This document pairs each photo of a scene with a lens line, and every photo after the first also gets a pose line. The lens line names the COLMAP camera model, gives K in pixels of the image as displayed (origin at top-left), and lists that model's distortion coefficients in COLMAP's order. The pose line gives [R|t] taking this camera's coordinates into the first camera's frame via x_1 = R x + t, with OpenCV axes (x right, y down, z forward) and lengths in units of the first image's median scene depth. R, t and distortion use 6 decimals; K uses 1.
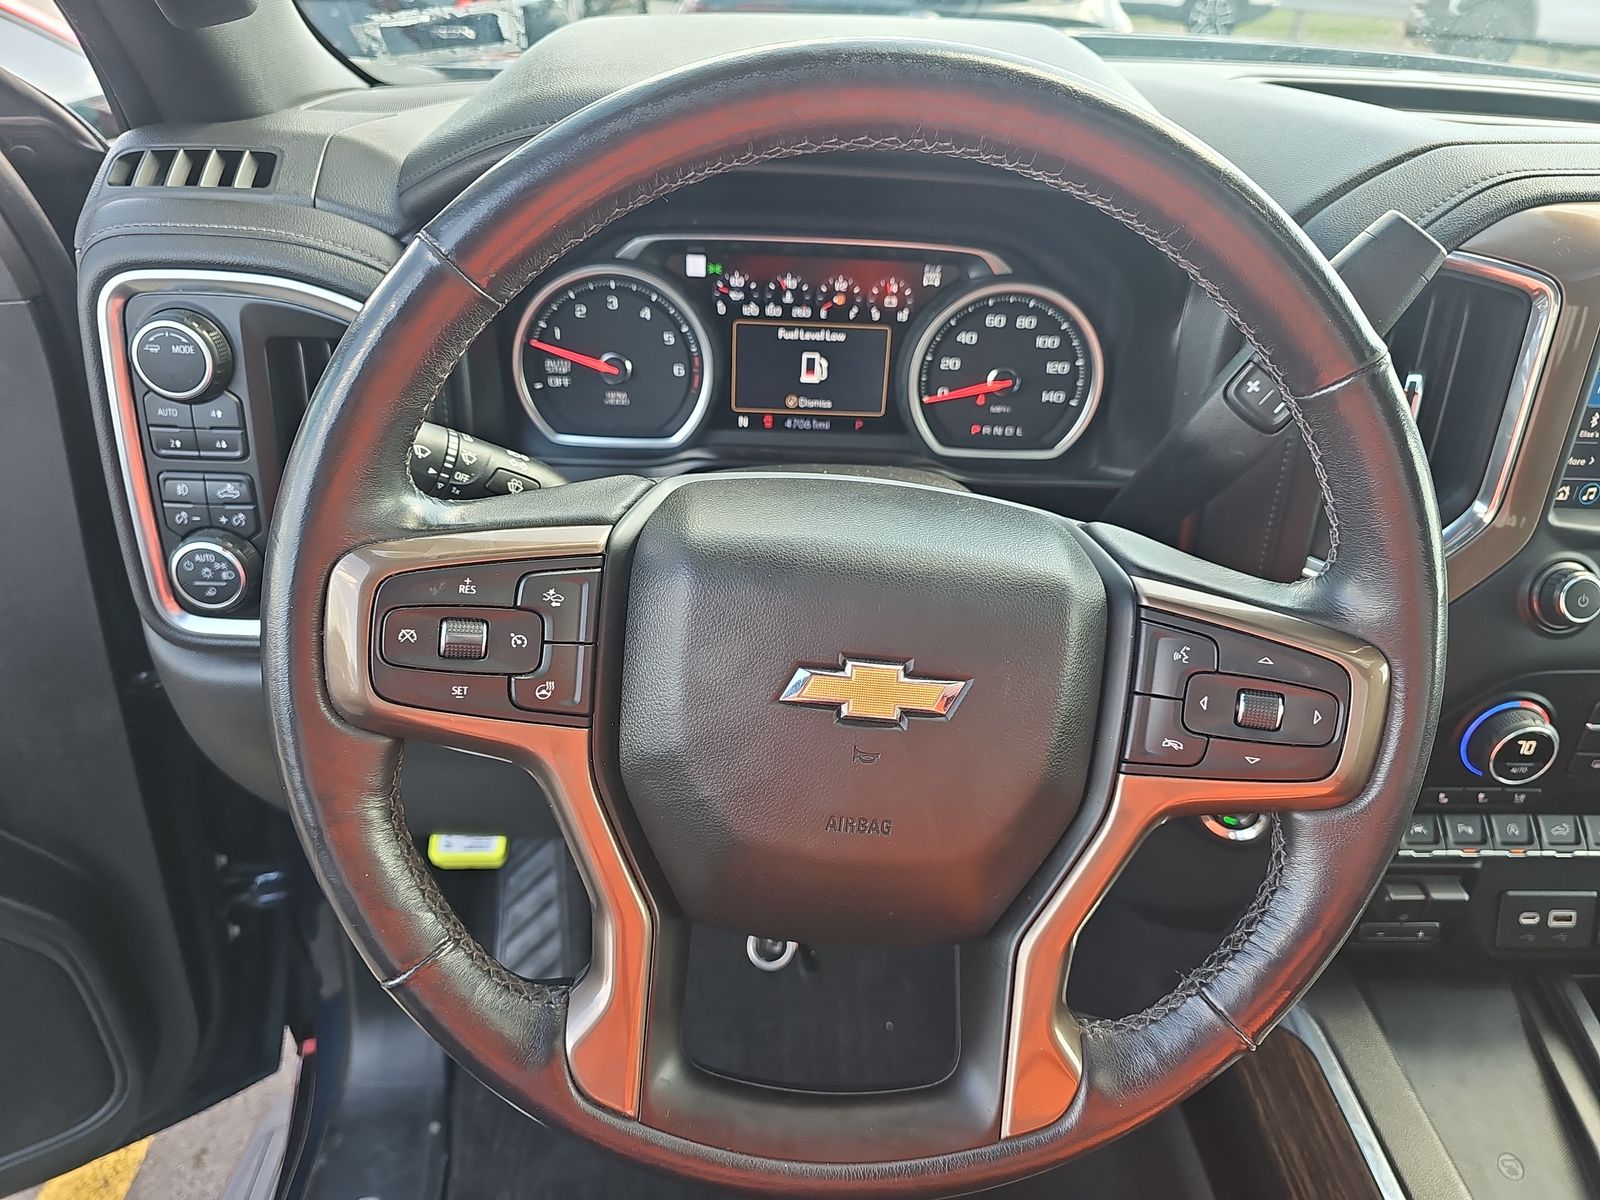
lens RADIAL K [[1066.7, 0, 796.8], [0, 1066.7, 604.6], [0, 0, 1]] dist [-0.004961, -0.003797]
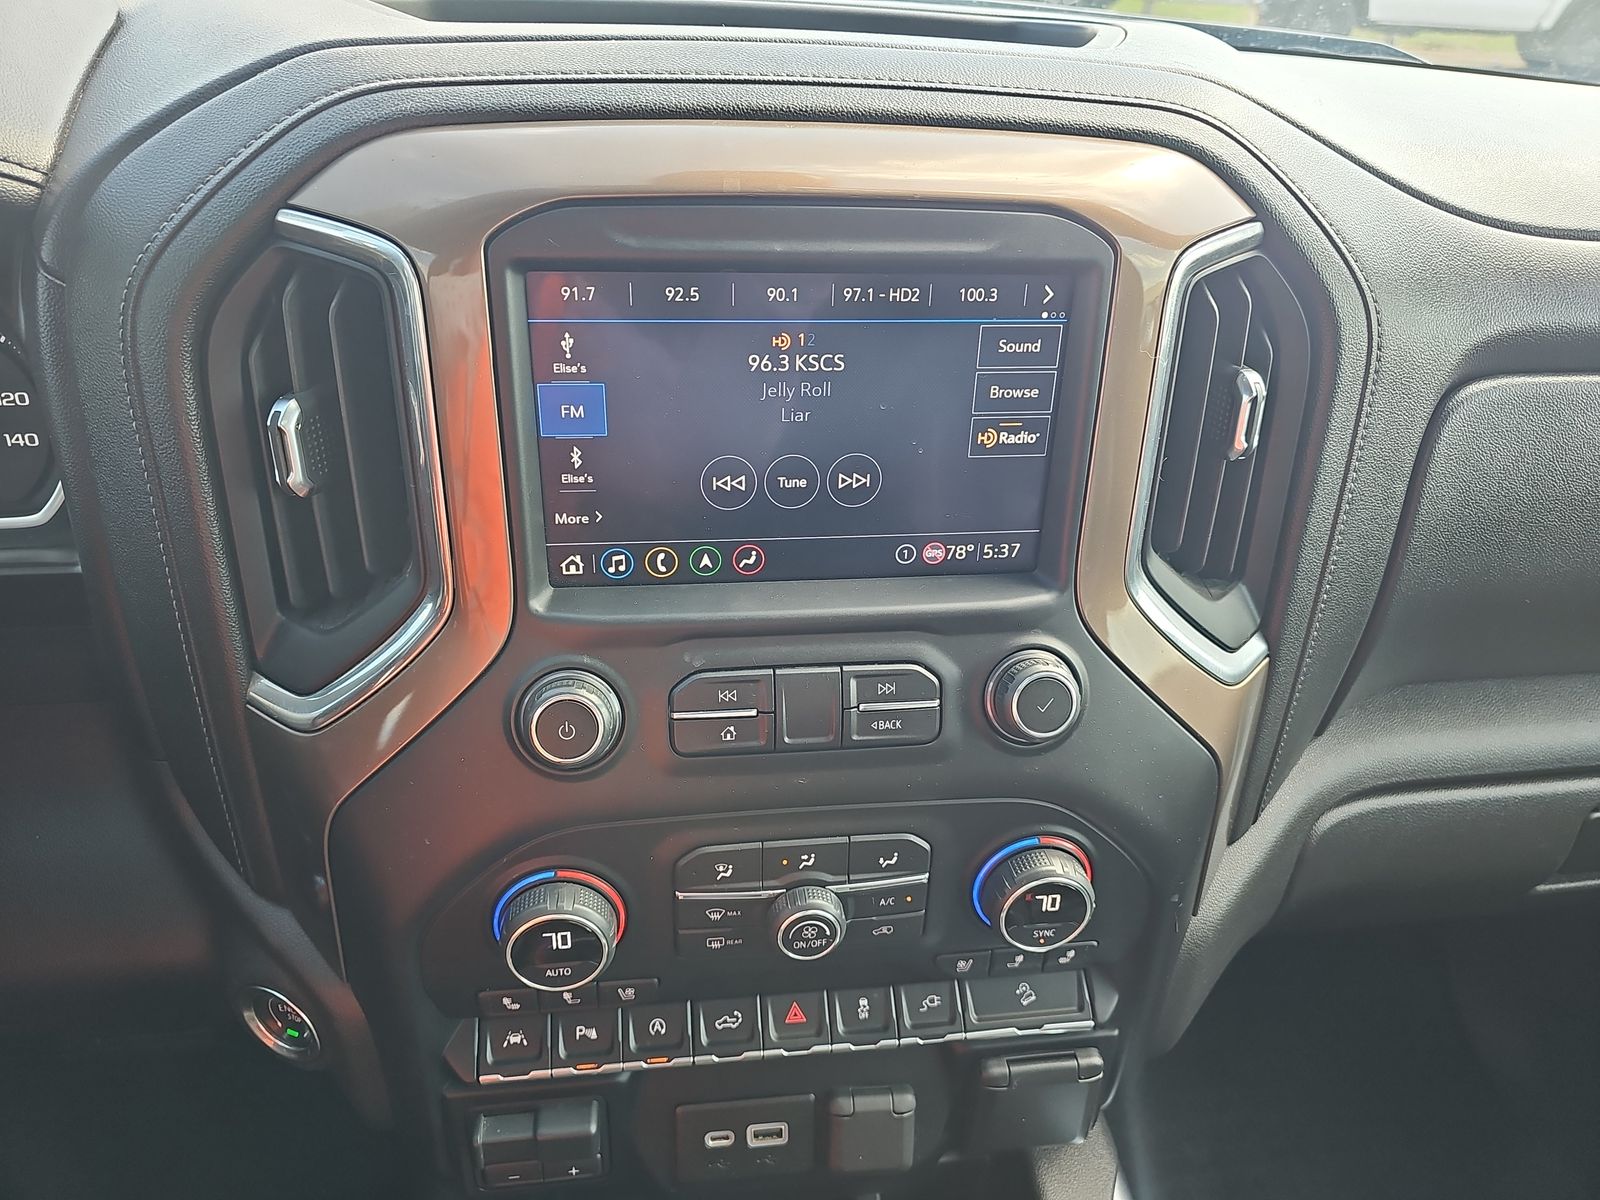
lens RADIAL K [[1066.7, 0, 801.9], [0, 1066.7, 596.1], [0, 0, 1]] dist [-0.004961, -0.003797]
pose [[0.995854, -0.049014, 0.076631, 0.731470], [0.049129, 0.998792, 0.000389, -0.070676], [-0.076558, 0.003378, 0.997059, 0.286342]]
